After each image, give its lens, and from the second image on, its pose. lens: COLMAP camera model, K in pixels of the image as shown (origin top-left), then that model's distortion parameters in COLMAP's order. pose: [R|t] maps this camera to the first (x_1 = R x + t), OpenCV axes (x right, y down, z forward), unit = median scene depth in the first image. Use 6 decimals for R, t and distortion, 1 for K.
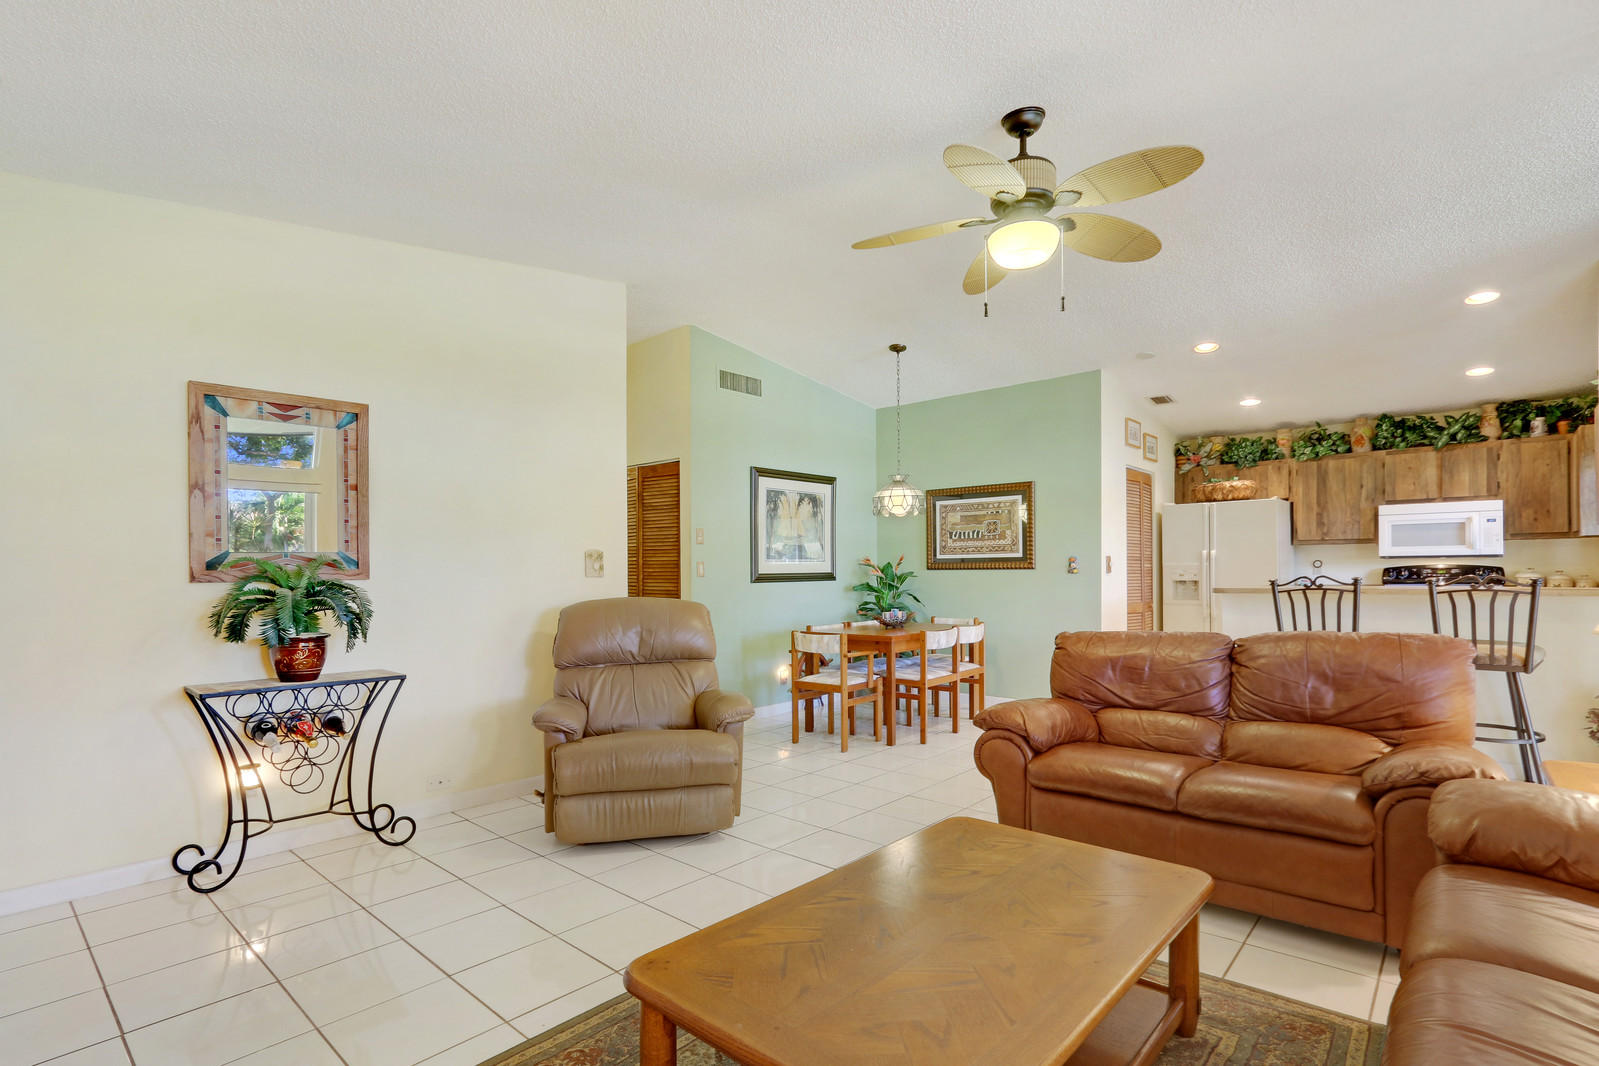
lens RADIAL K [[750.0, 0, 800.6], [0, 750.0, 579.5], [0, 0, 1]] dist [-0.020945, 0.004491]
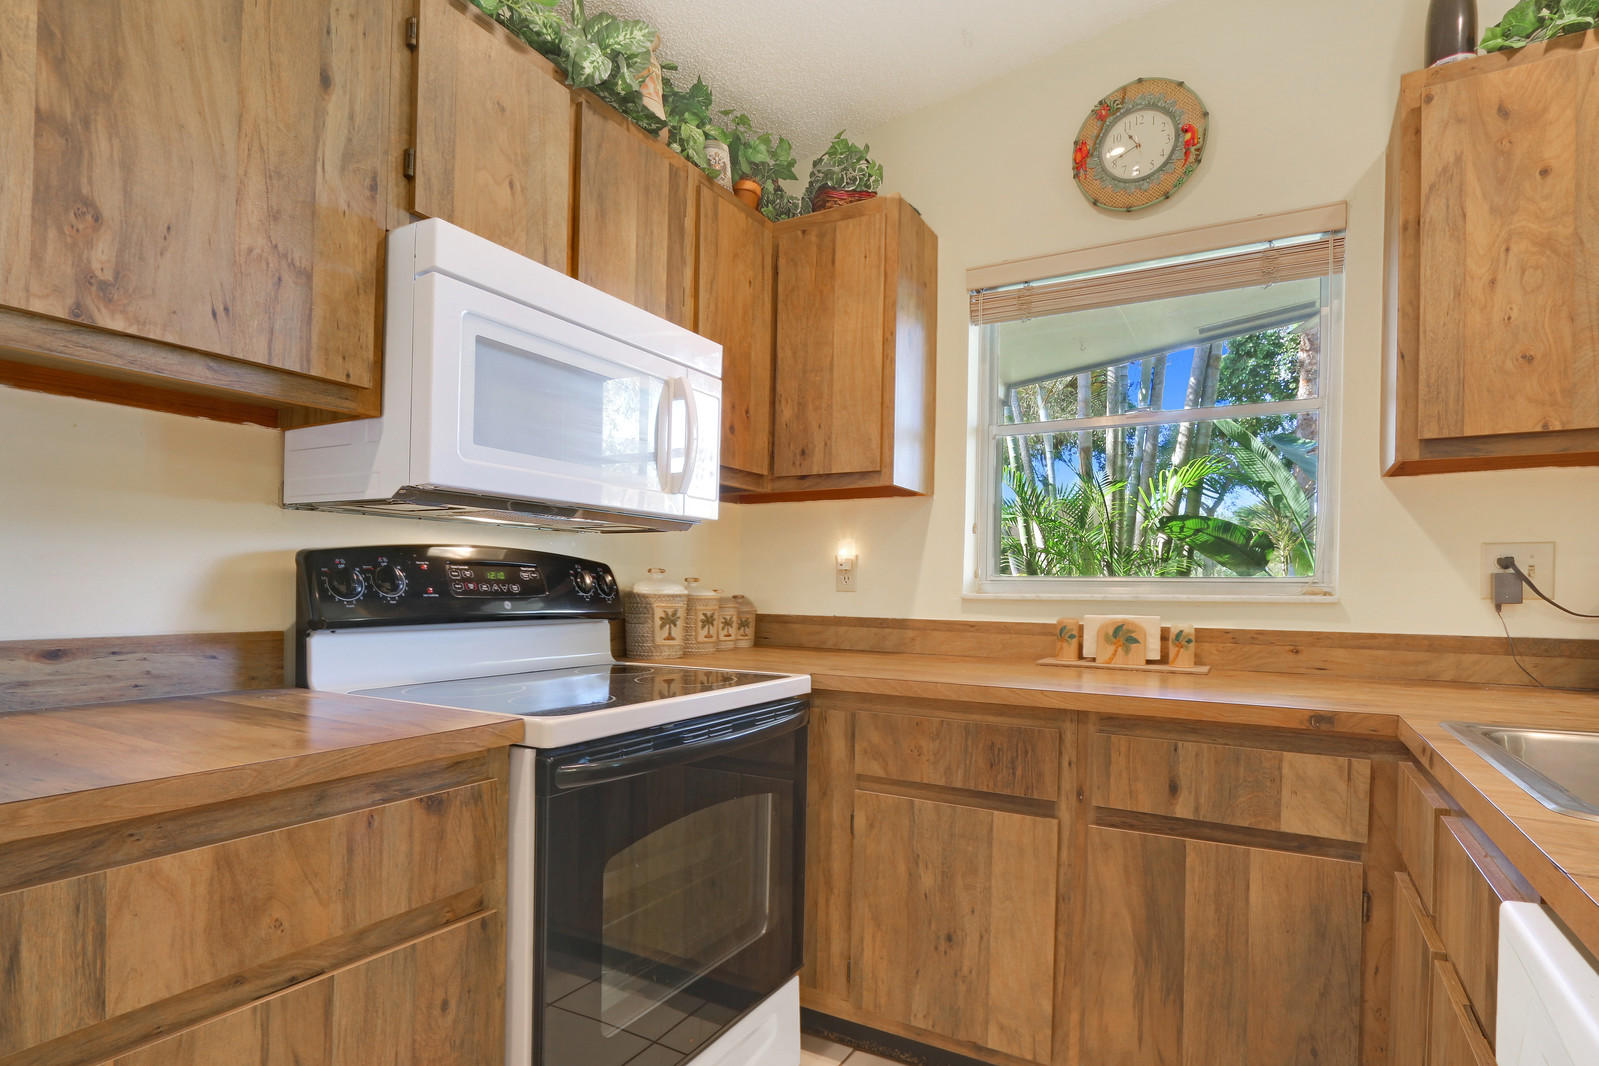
lens RADIAL K [[816.4, 0, 808.3], [0, 816.4, 563.1], [0, 0, 1]] dist [-0.004646, -0.001176]
pose [[-0.213522, 0.034237, 0.976338, 0.550512], [0.001345, 0.999395, -0.034751, -0.003858], [-0.976937, -0.006107, -0.213439, 0.936199]]
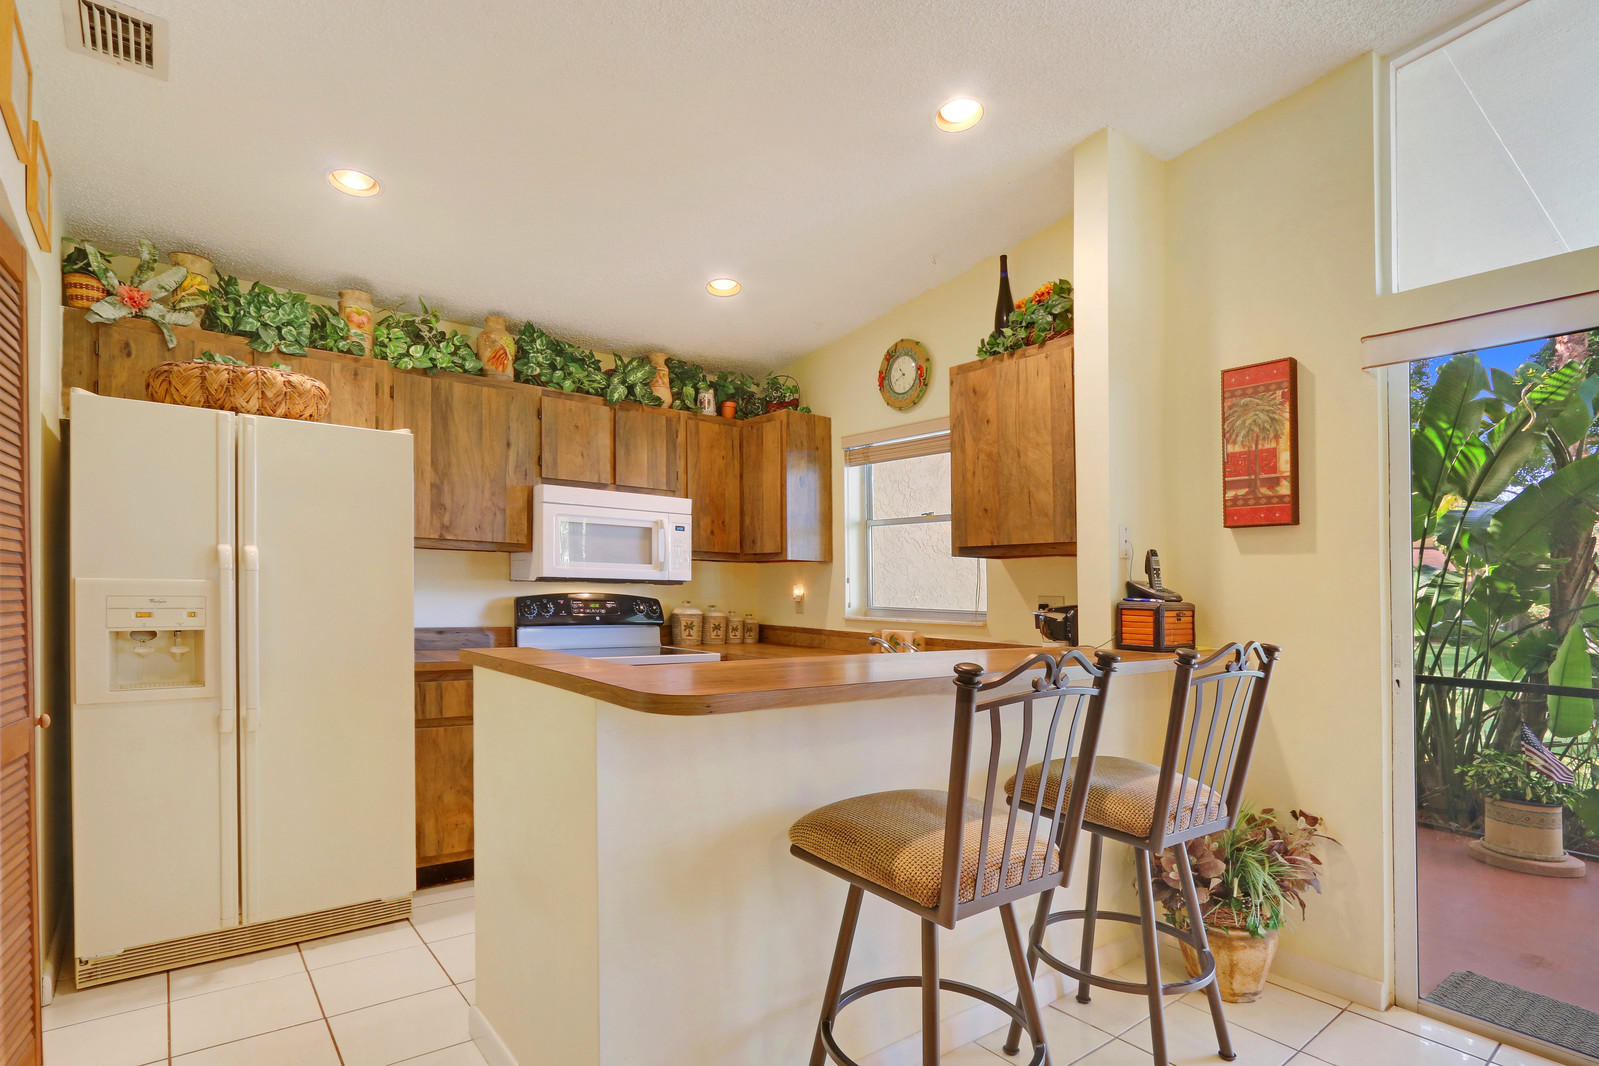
lens RADIAL K [[818.6, 0, 807.6], [0, 818.6, 591.8], [0, 0, 1]] dist [-0.001839, -0.000039]
pose [[0.169564, 0.010016, 0.985468, 0.217554], [-0.010107, 0.999913, -0.008424, -0.017218], [-0.985467, -0.008532, 0.169651, 0.694773]]
